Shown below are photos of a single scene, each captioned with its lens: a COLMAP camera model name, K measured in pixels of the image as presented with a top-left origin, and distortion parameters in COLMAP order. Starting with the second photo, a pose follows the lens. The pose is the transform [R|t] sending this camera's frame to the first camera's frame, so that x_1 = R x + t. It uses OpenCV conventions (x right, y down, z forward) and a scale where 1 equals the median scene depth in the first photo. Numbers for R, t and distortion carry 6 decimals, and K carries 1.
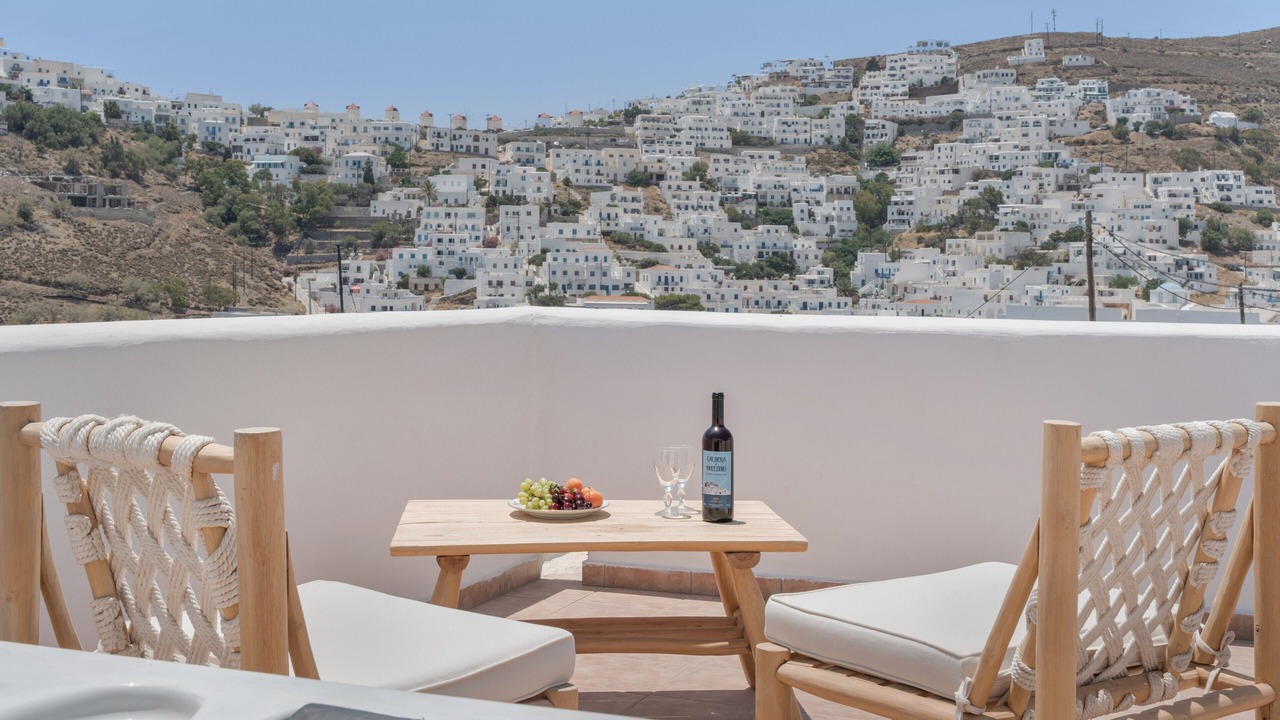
lens RADIAL K [[1523.4, 0, 668.2], [0, 1523.4, 301.4], [0, 0, 1]] dist [0.003069, 0.000000]
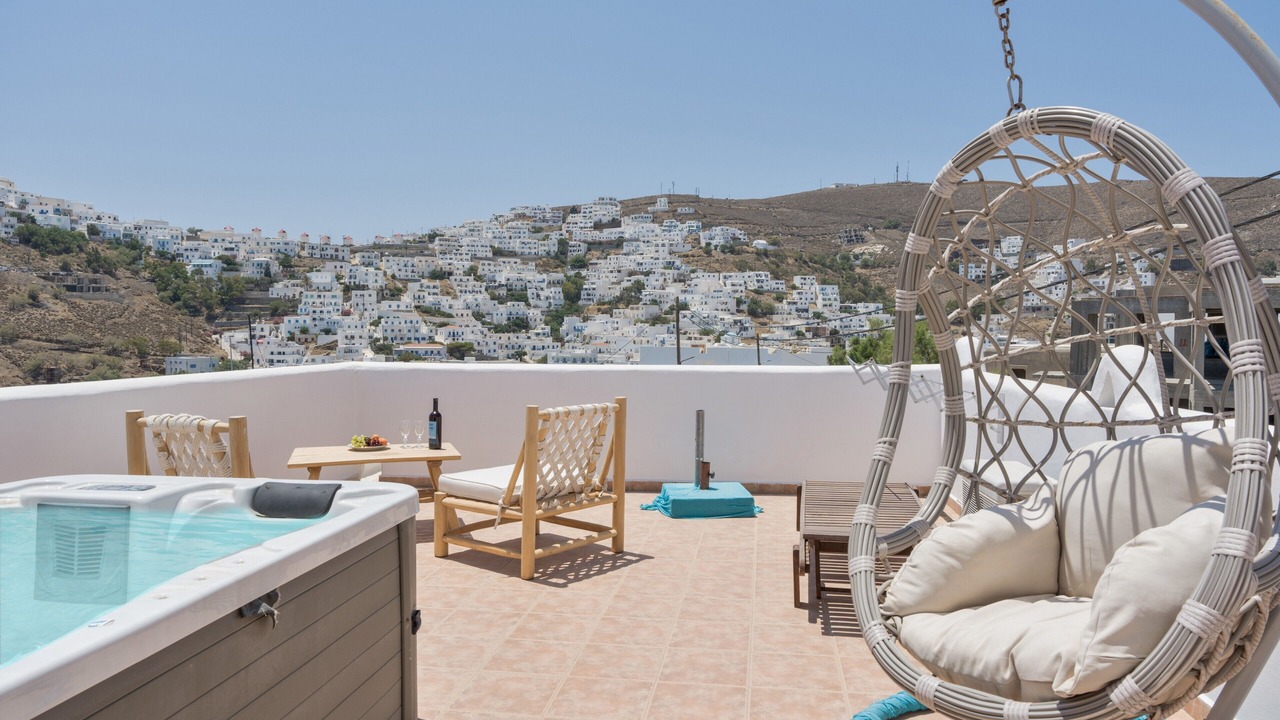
lens RADIAL K [[865.4, 0, 658.5], [0, 865.4, 348.8], [0, 0, 1]] dist [0.003045, -0.011229]
pose [[0.973799, -0.015100, 0.226909, 0.103968], [0.013926, 0.999880, 0.006773, -0.033721], [-0.226984, -0.003435, 0.973893, -0.595308]]
